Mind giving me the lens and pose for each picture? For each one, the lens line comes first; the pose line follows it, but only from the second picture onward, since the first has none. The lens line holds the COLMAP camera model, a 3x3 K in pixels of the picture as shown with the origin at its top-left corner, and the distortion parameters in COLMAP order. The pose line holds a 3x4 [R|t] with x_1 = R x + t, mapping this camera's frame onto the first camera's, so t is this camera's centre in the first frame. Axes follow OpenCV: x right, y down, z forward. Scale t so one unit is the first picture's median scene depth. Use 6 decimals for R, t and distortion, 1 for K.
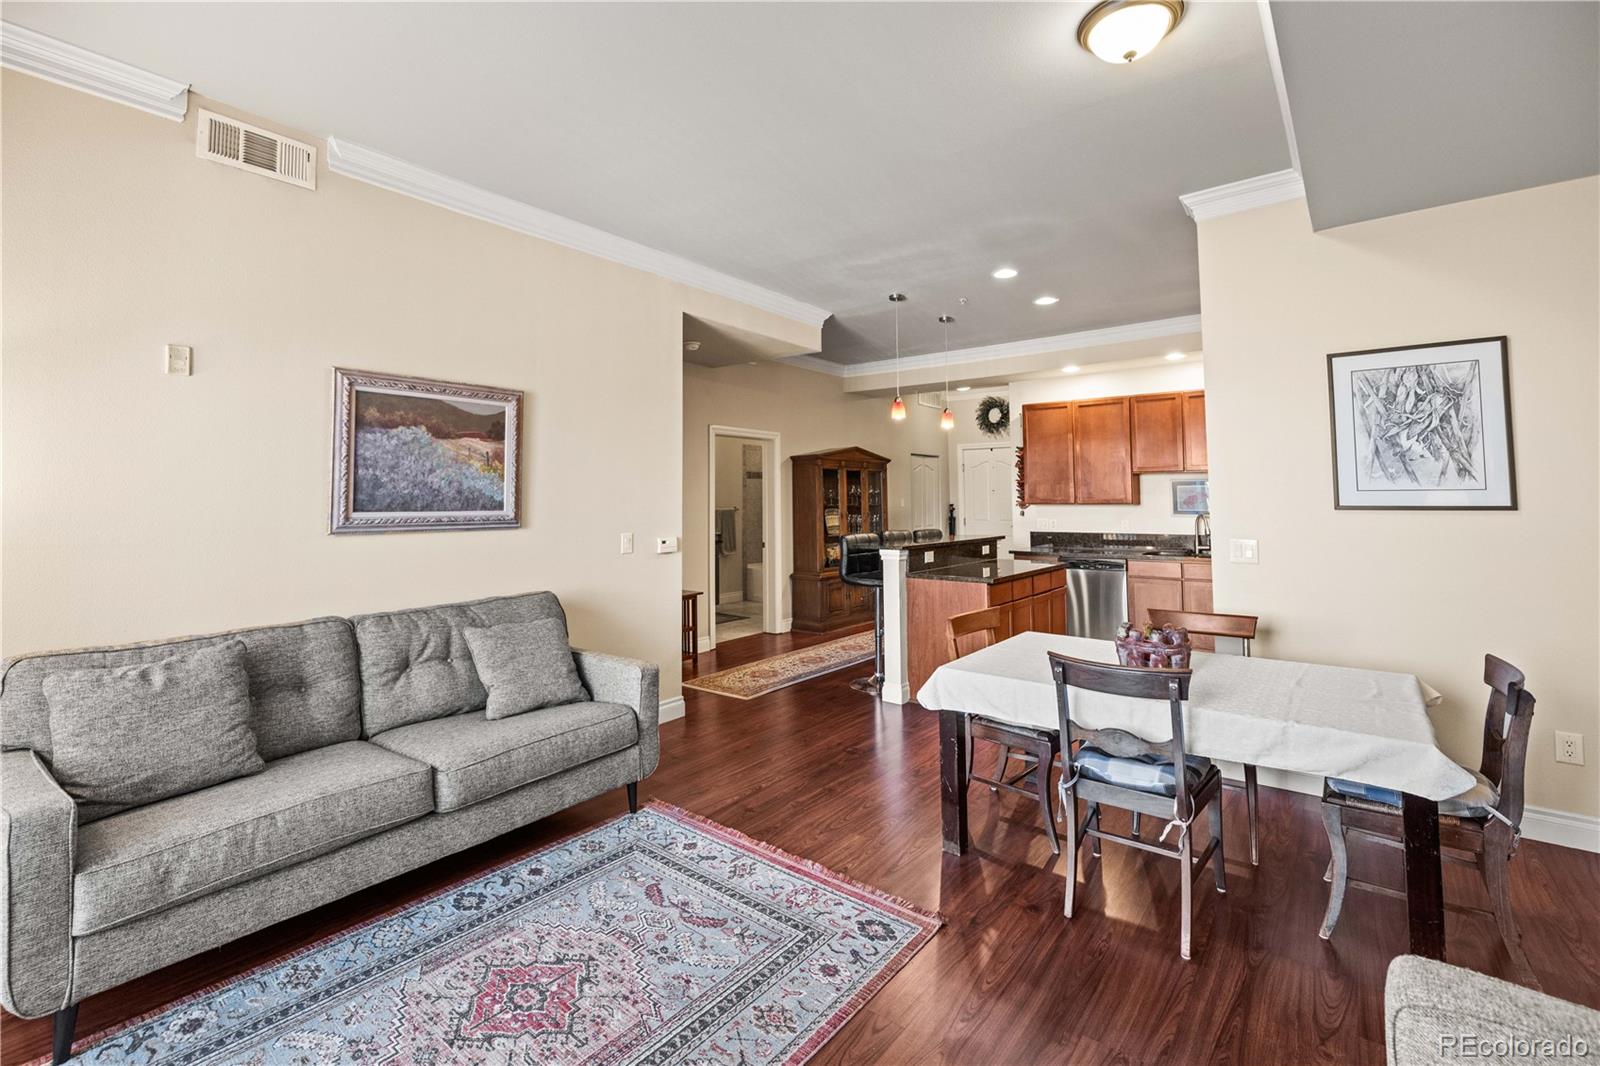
lens RADIAL K [[685.9, 0, 805.1], [0, 685.9, 463.0], [0, 0, 1]] dist [-0.002640, 0.000985]
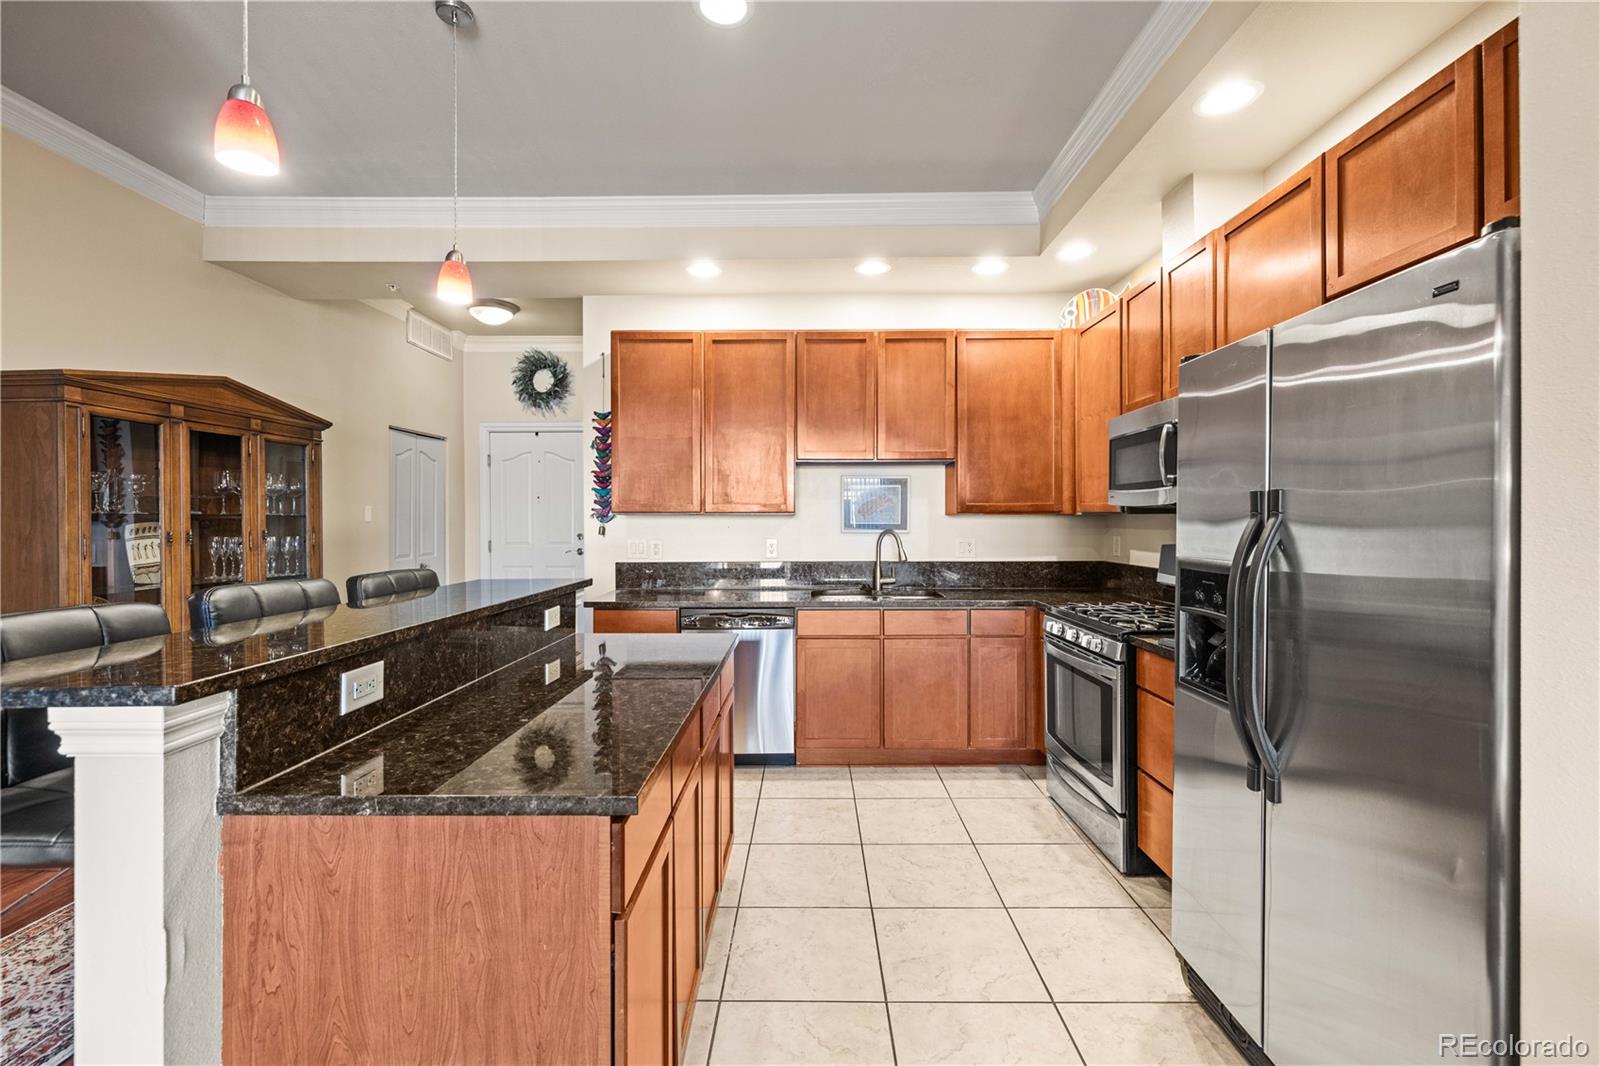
lens RADIAL K [[685.9, 0, 799.3], [0, 685.9, 518.6], [0, 0, 1]] dist [-0.002640, 0.000985]
pose [[0.792186, 0.005328, 0.610257, 0.103126], [-0.035267, 0.998691, 0.037061, 0.037443], [-0.609260, -0.050881, 0.791336, 0.465075]]
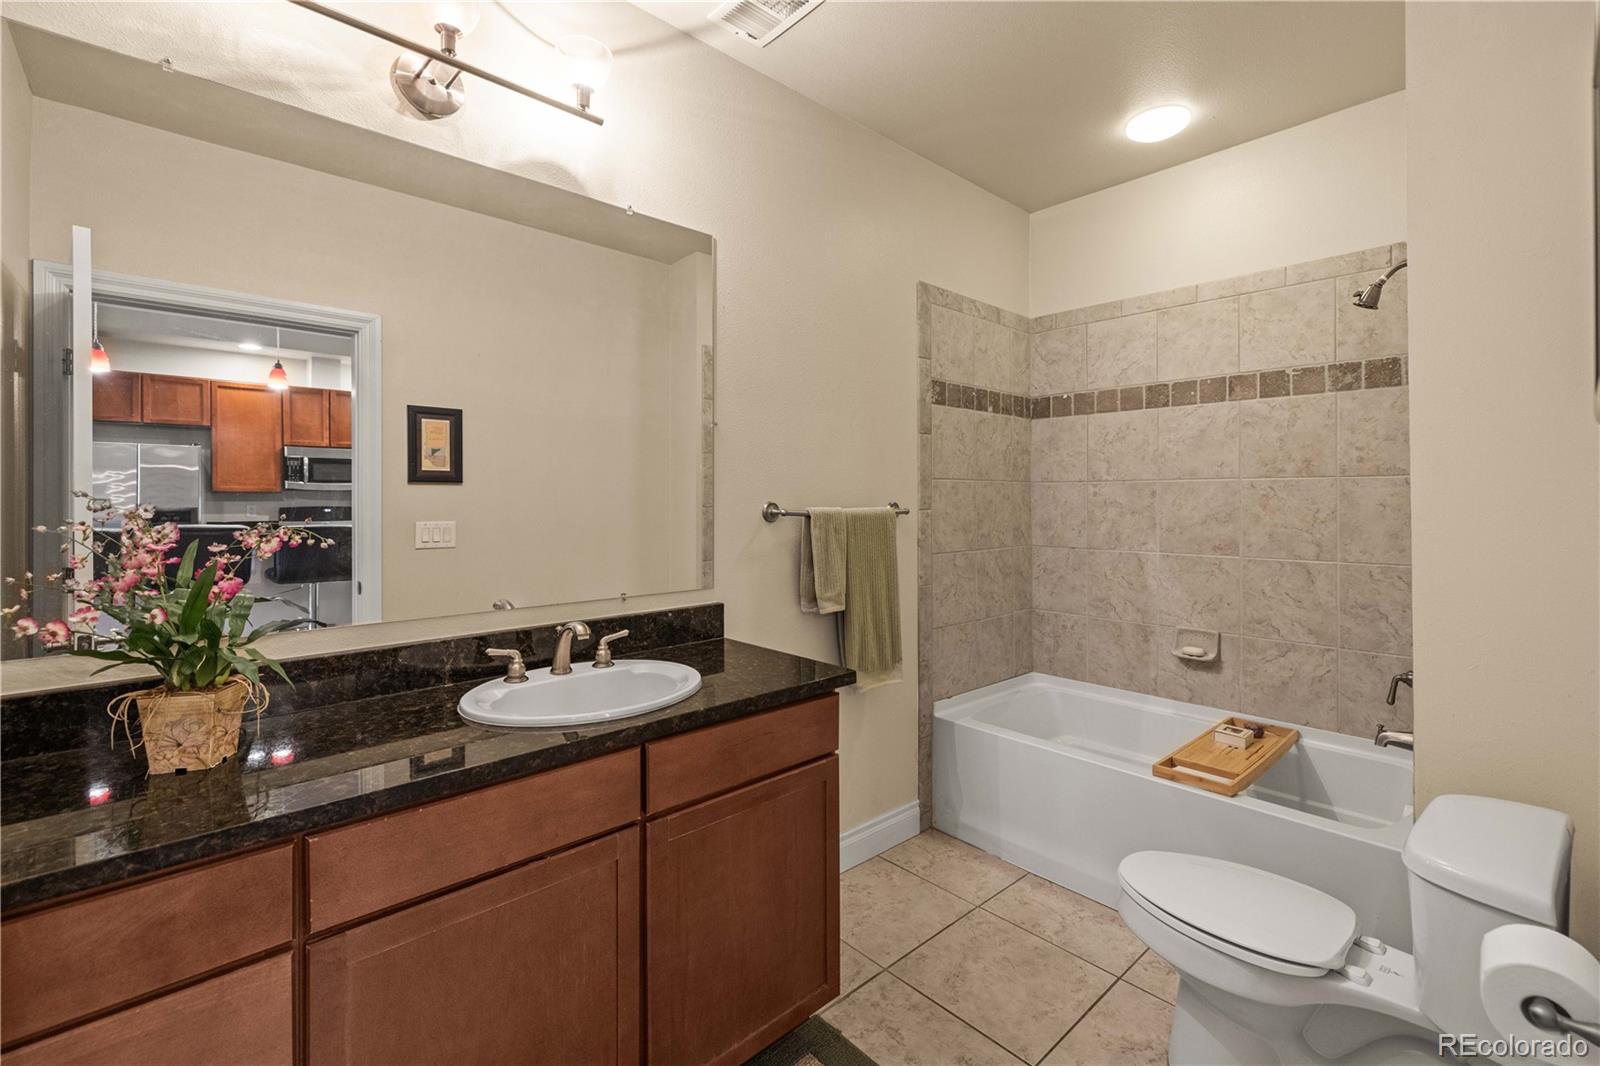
lens RADIAL K [[685.9, 0, 792.9], [0, 685.9, 498.7], [0, 0, 1]] dist [-0.002640, 0.000985]
pose [[0.983999, 0.004905, -0.178109, -0.122351], [0.004406, 0.998646, 0.051840, 0.063314], [0.178122, -0.051796, 0.982644, 0.949449]]
